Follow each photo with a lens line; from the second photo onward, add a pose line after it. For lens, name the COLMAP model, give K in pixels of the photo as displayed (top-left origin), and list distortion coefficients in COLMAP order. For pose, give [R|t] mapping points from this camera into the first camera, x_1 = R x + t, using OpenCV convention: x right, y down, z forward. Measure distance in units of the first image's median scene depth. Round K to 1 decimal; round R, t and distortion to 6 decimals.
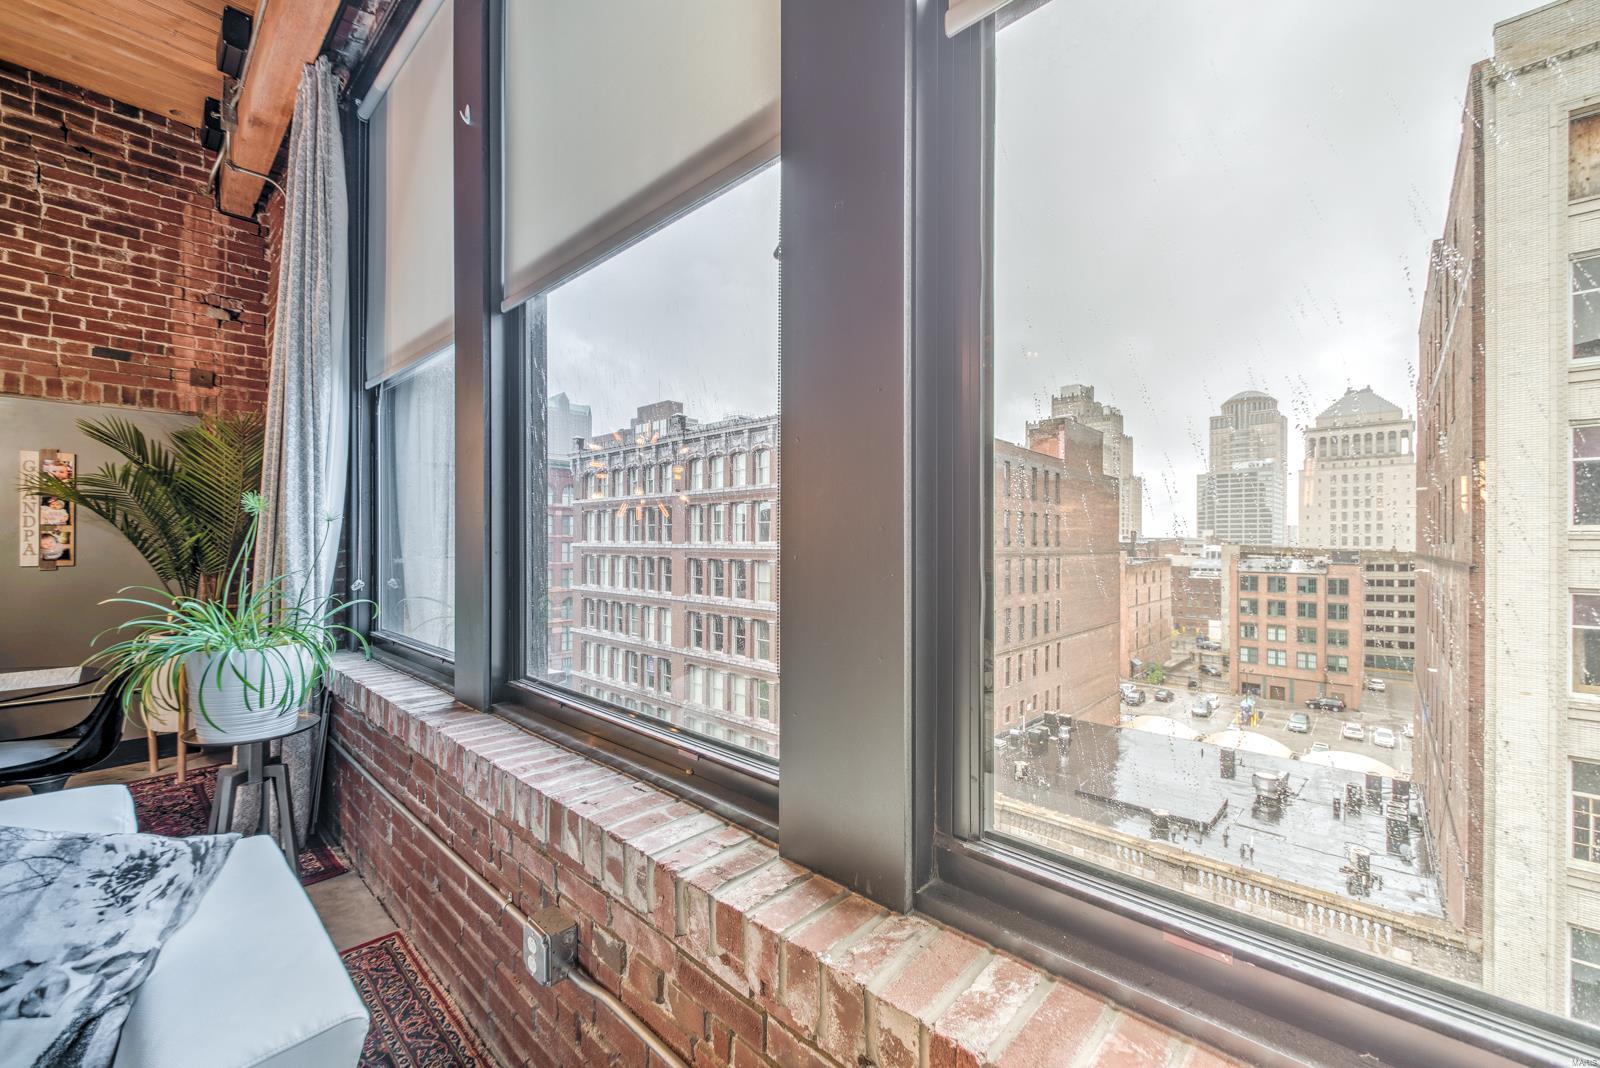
lens RADIAL K [[624.9, 0, 772.5], [0, 624.9, 541.9], [0, 0, 1]] dist [-0.001913, -0.000119]
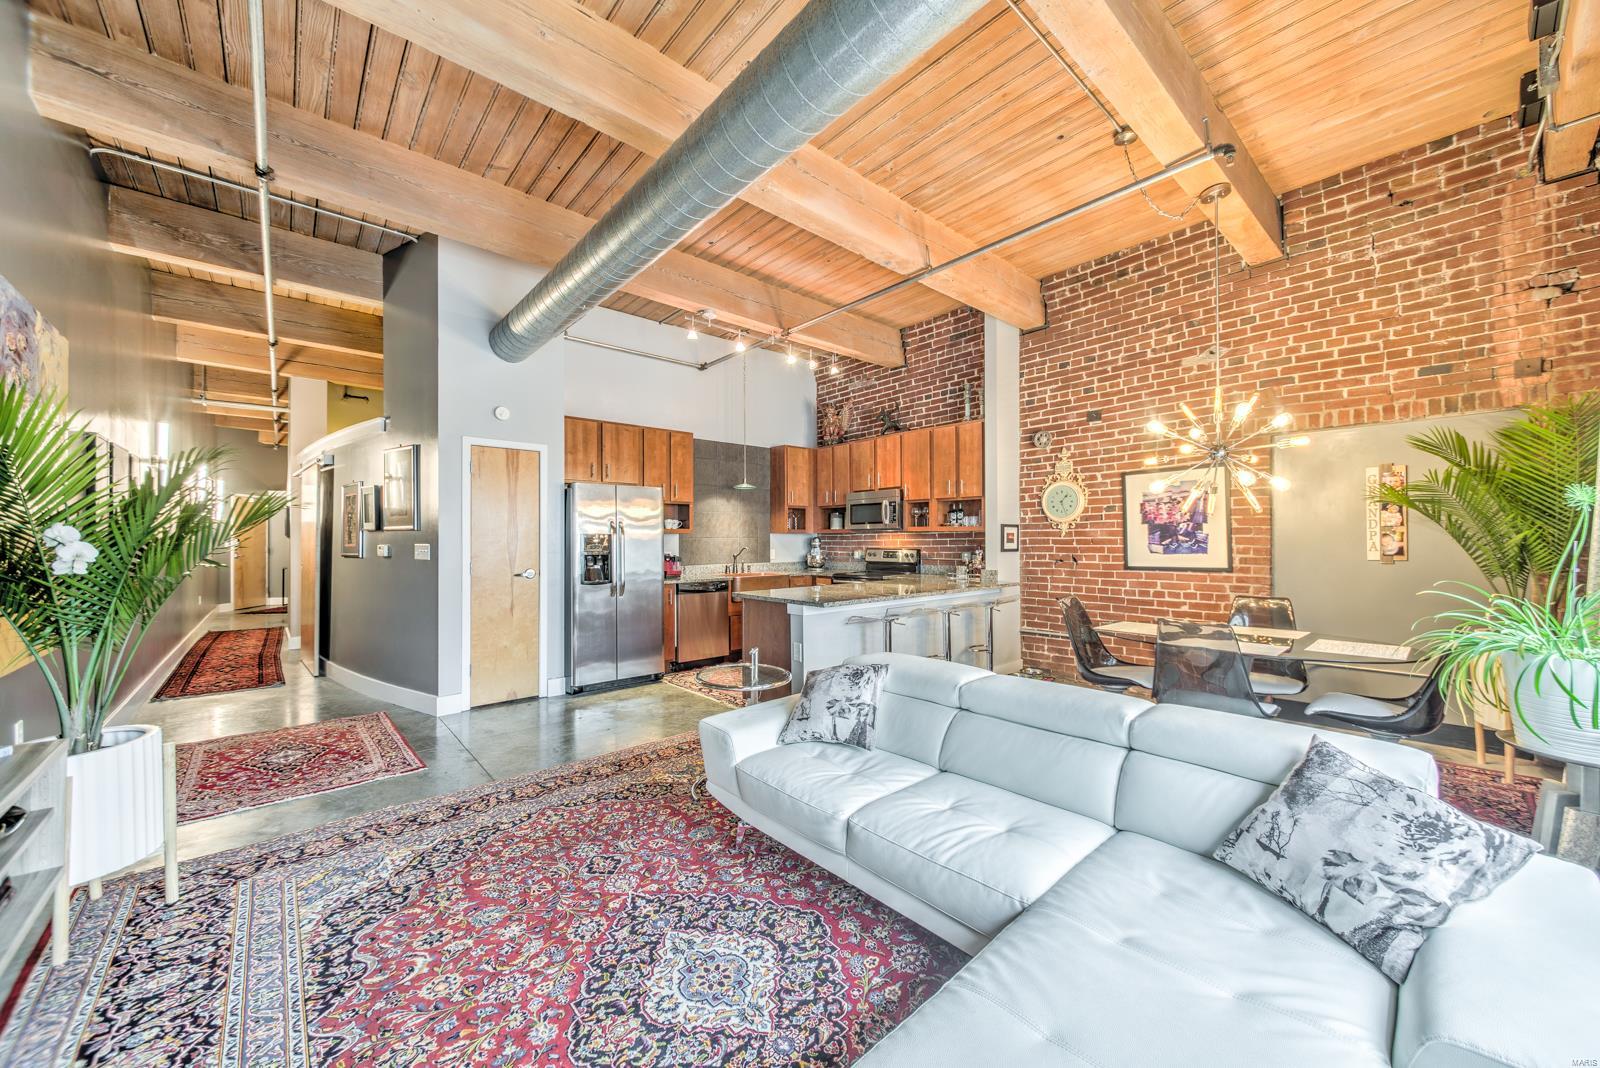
lens RADIAL K [[611.4, 0, 813.2], [0, 611.4, 533.2], [0, 0, 1]] dist [0.001867, -0.000055]
pose [[-0.072608, -0.016443, -0.997225, 0.103517], [0.004504, 0.999848, -0.016814, 0.000987], [0.997350, -0.005712, -0.072523, -0.024587]]
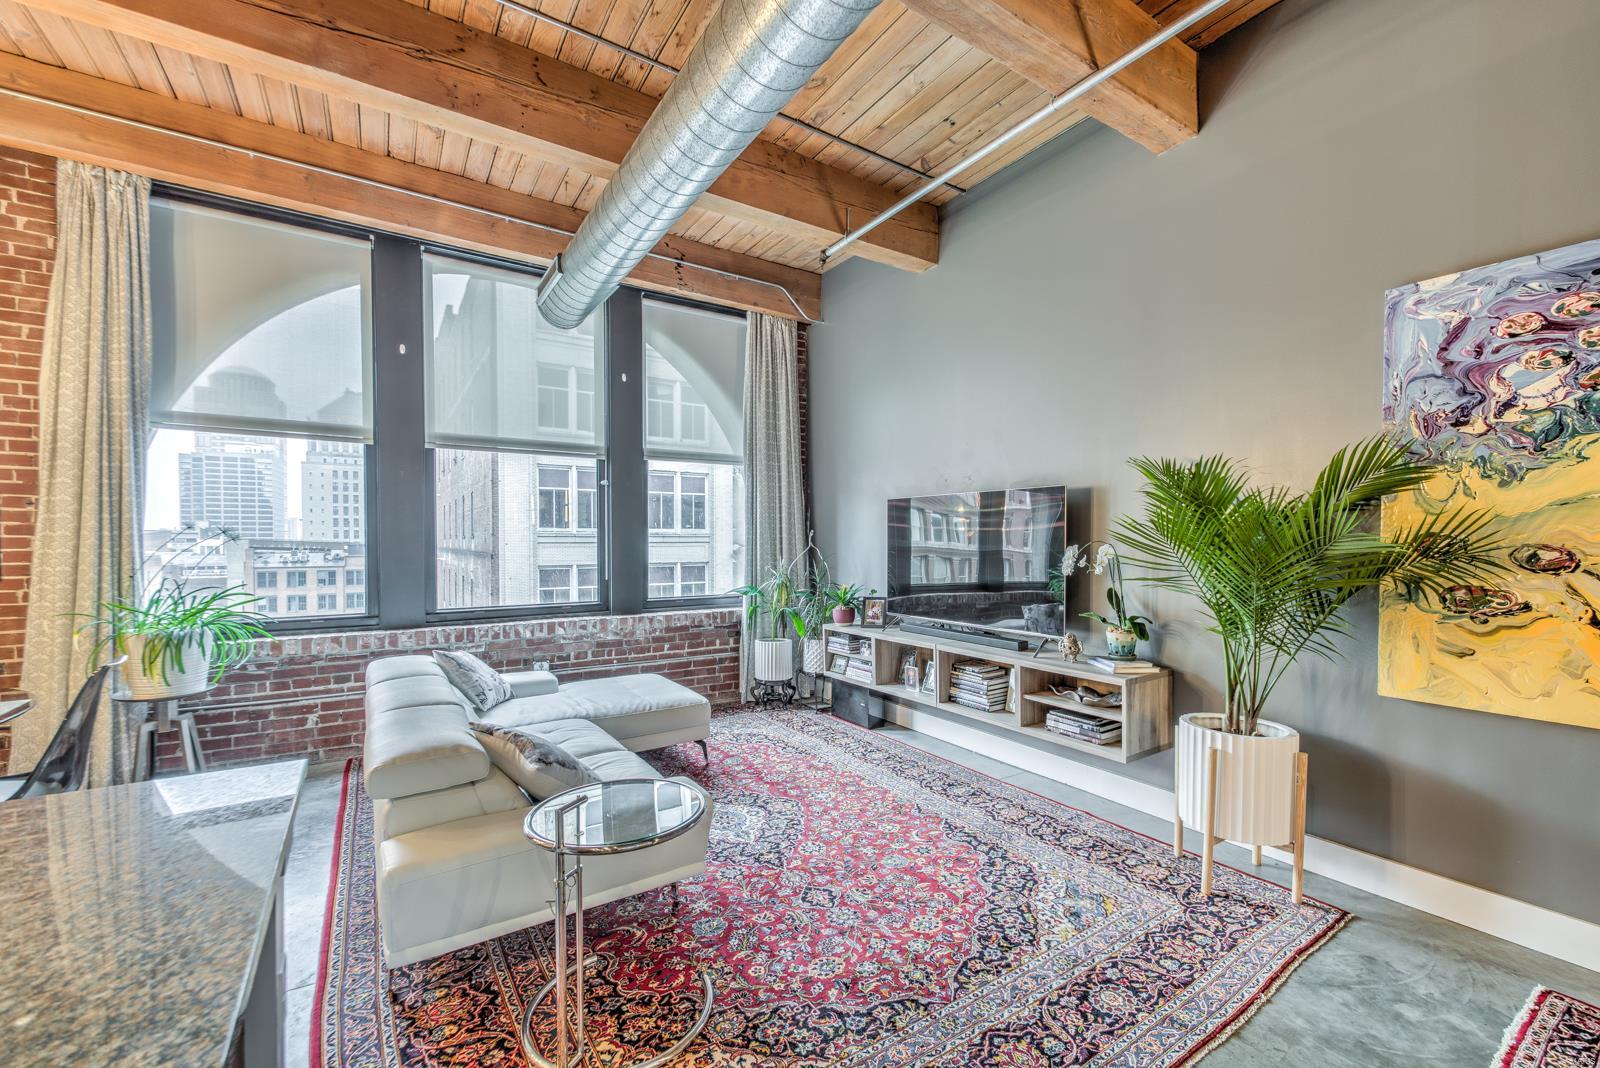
lens RADIAL K [[651.3, 0, 819.0], [0, 651.3, 546.4], [0, 0, 1]] dist [0.012794, -0.000053]
pose [[0.201138, -0.017566, 0.979405, -1.379004], [0.000965, 0.999842, 0.017734, -0.029739], [-0.979562, -0.002622, 0.201123, -0.492367]]
